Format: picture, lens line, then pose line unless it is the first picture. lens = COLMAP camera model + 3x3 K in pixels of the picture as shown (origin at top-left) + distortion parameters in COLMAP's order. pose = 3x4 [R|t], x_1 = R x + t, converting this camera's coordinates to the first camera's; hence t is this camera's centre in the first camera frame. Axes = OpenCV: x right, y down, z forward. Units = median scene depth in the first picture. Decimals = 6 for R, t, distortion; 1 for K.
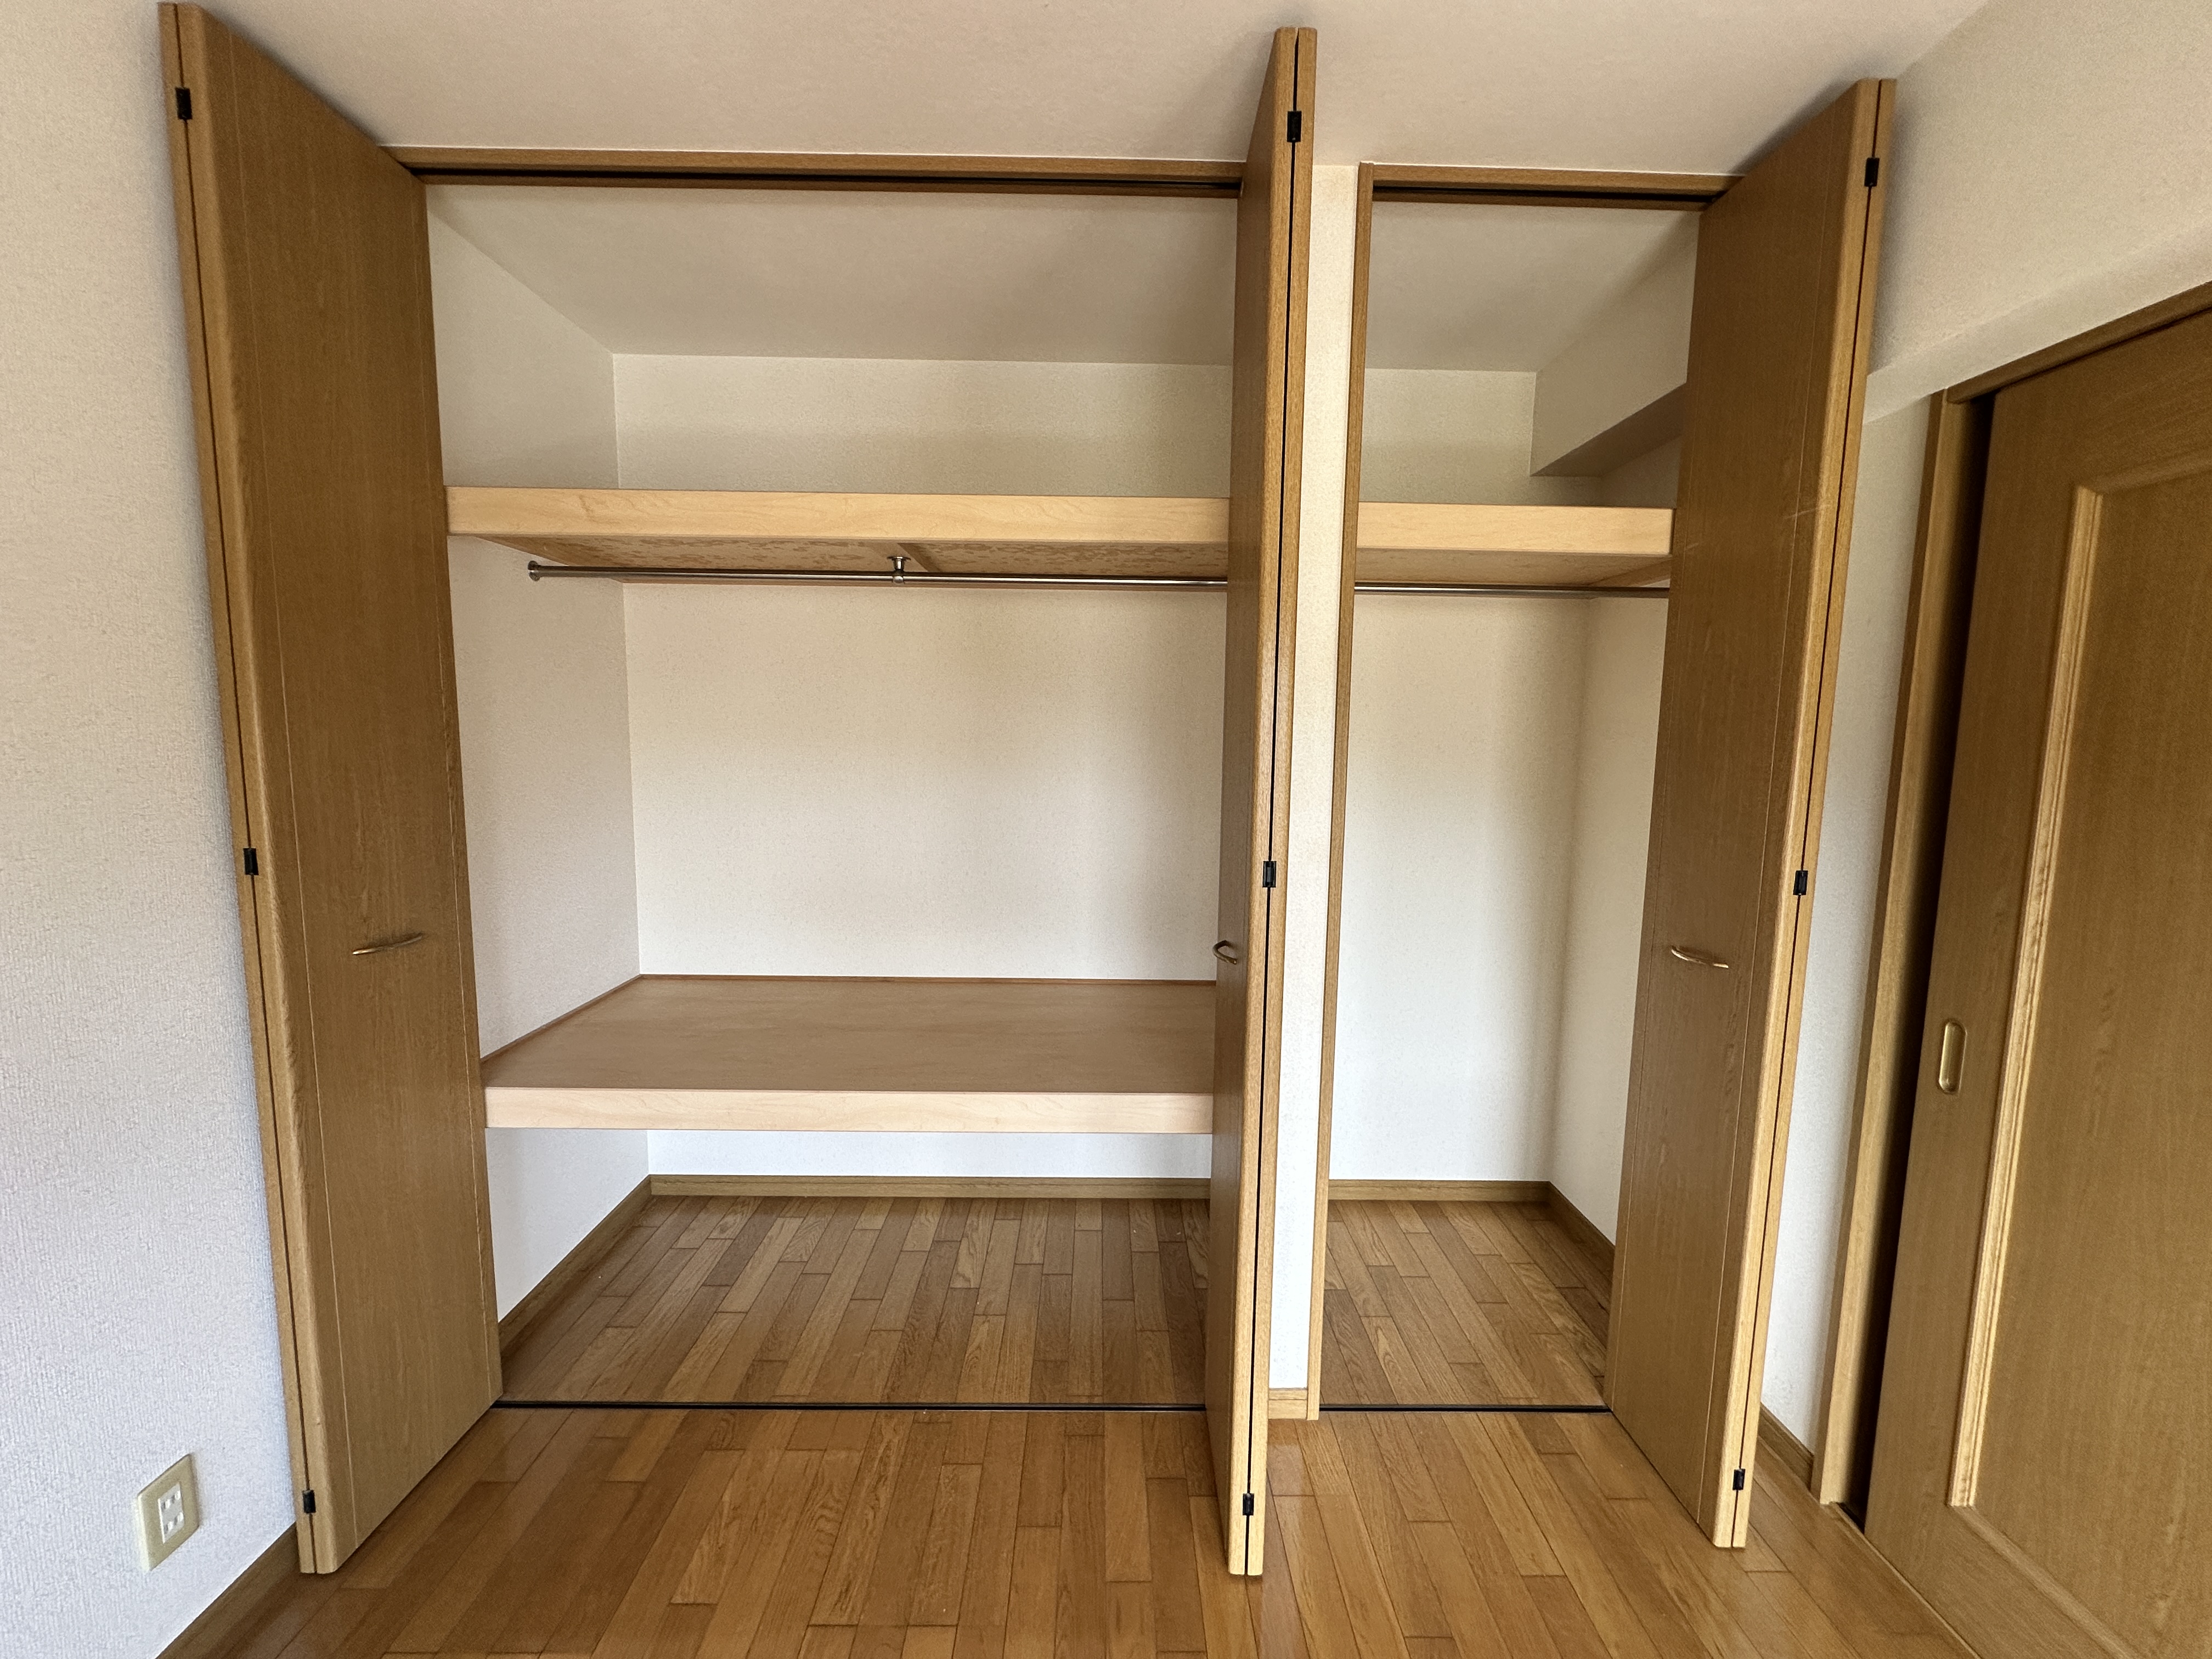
lens RADIAL K [[893.6, 0, 1103.6], [0, 893.6, 826.1], [0, 0, 1]] dist [-0.000847, -0.000392]
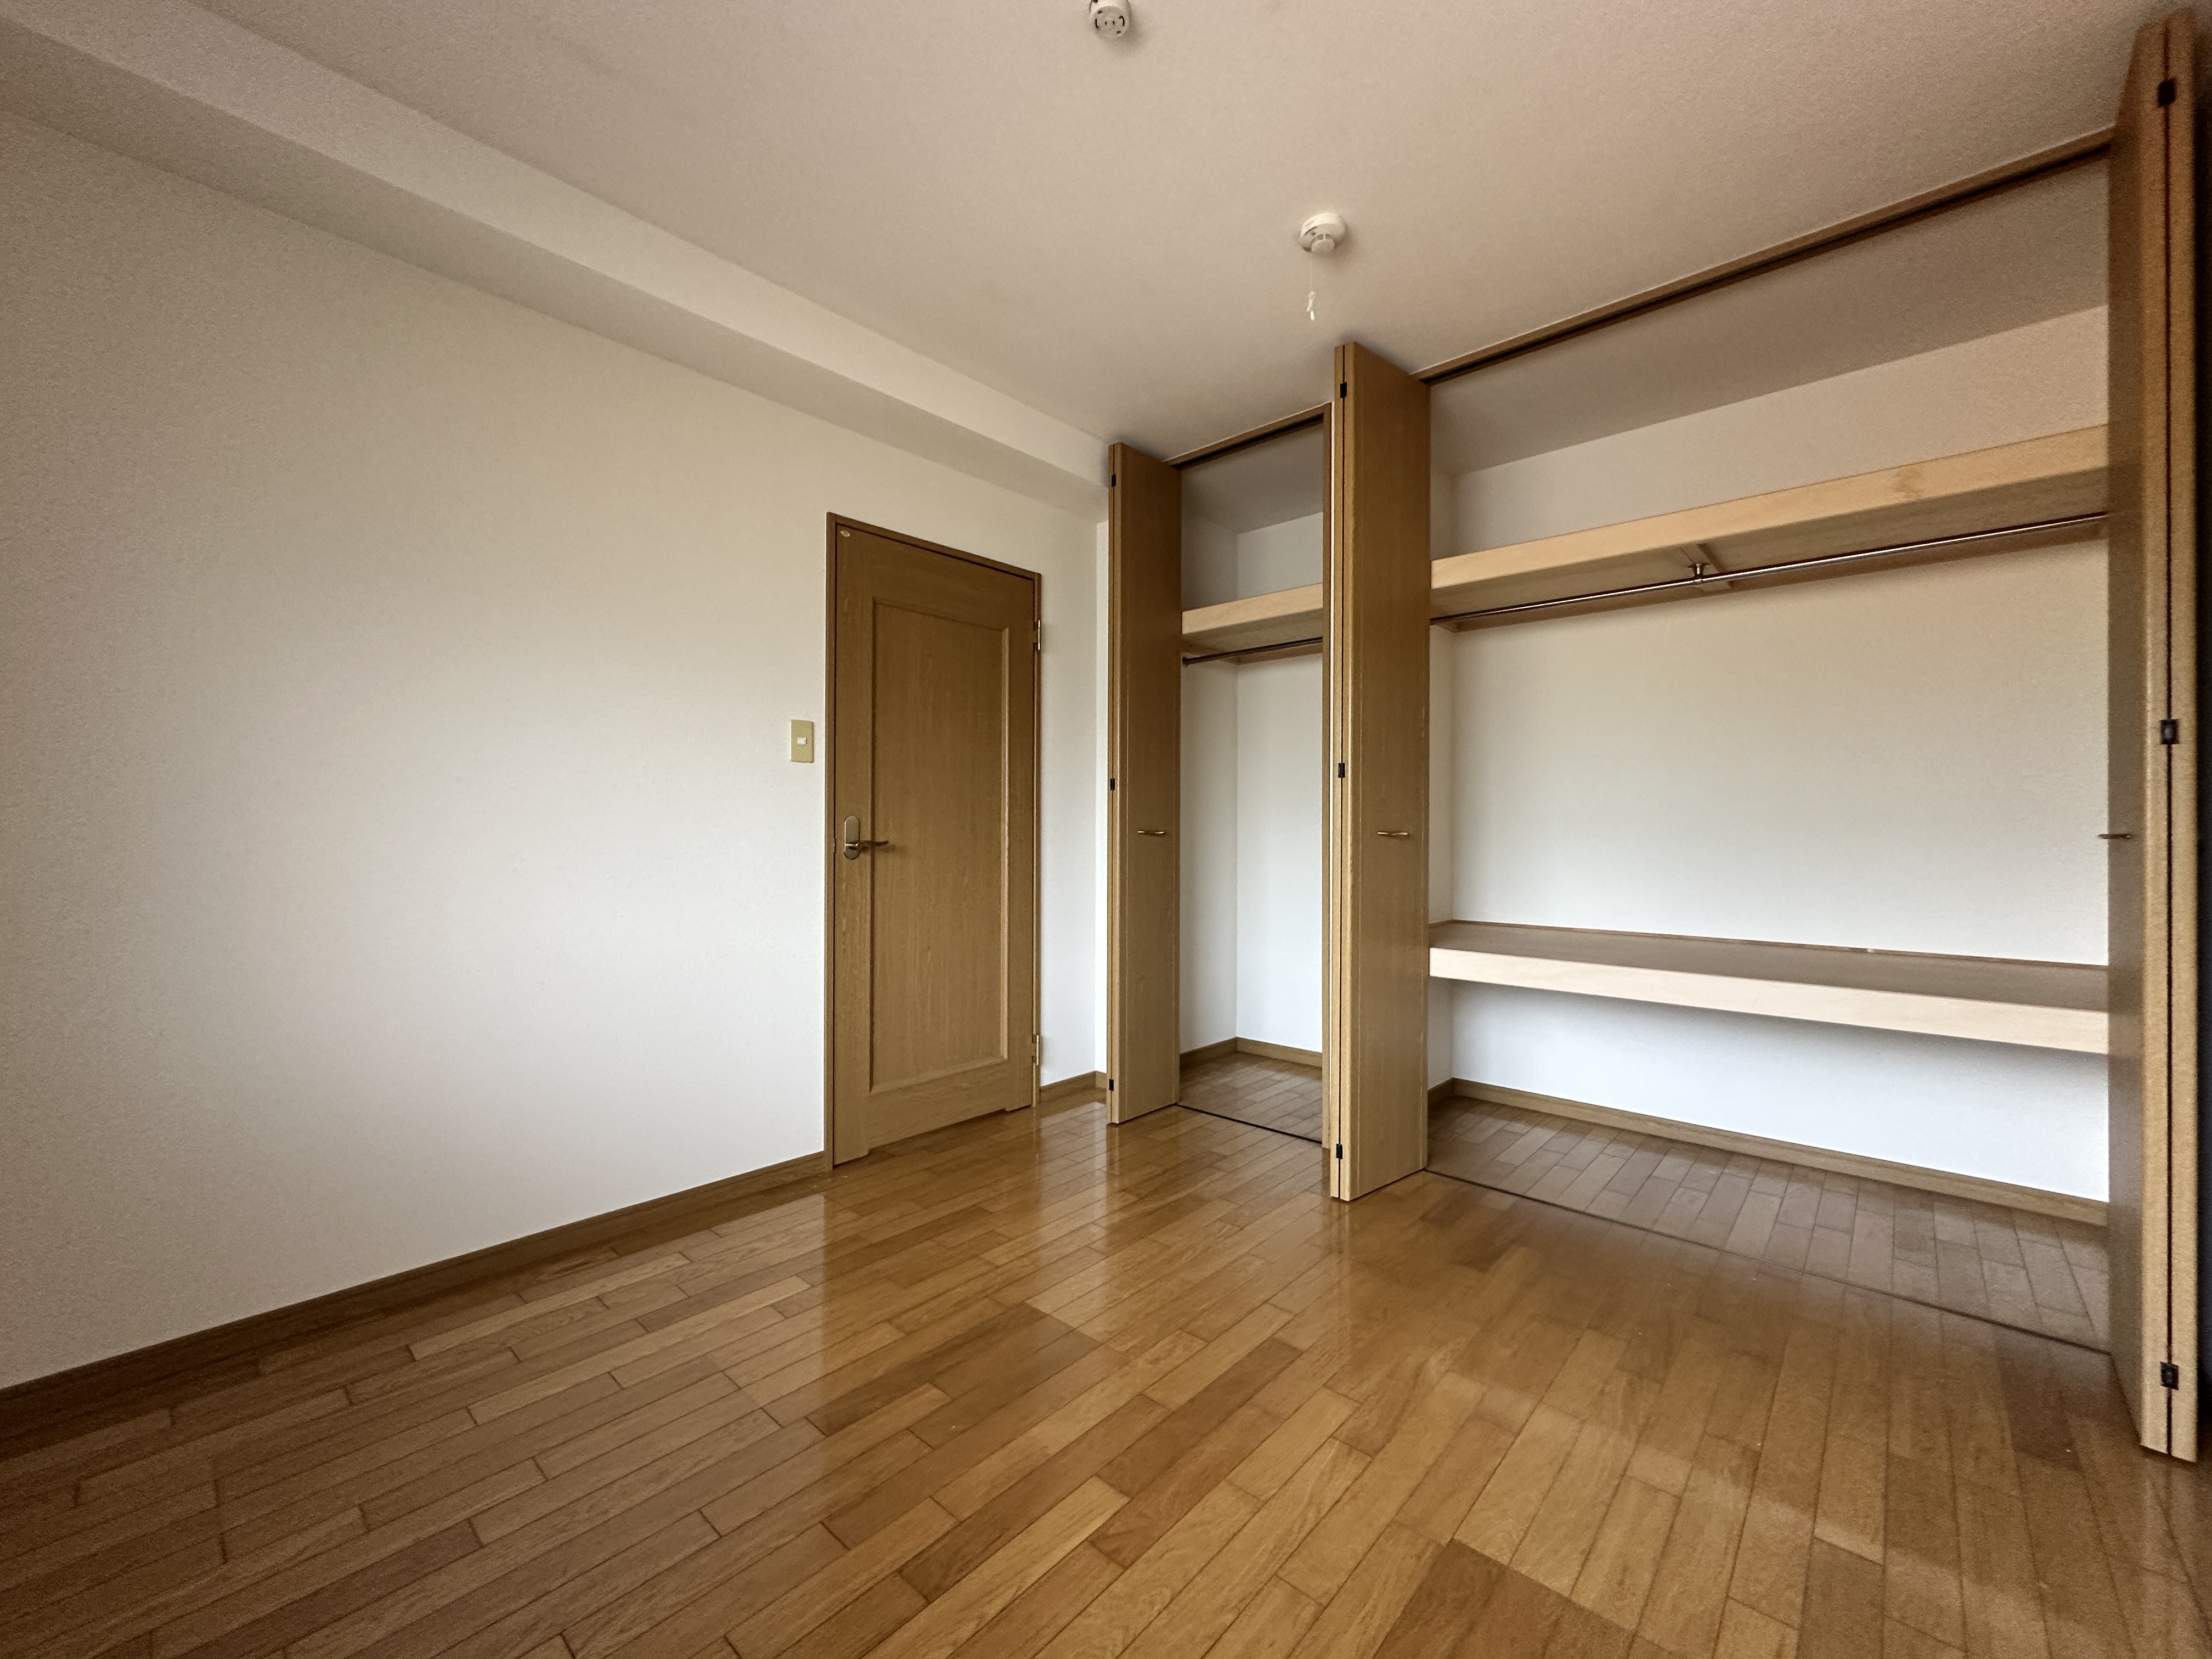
lens RADIAL K [[893.6, 0, 1124.3], [0, 893.6, 824.6], [0, 0, 1]] dist [-0.000847, -0.000392]
pose [[0.777533, -0.017920, -0.628587, -0.119399], [-0.041396, 0.995967, -0.079599, 0.278321], [0.627479, 0.087912, 0.773655, -0.616920]]
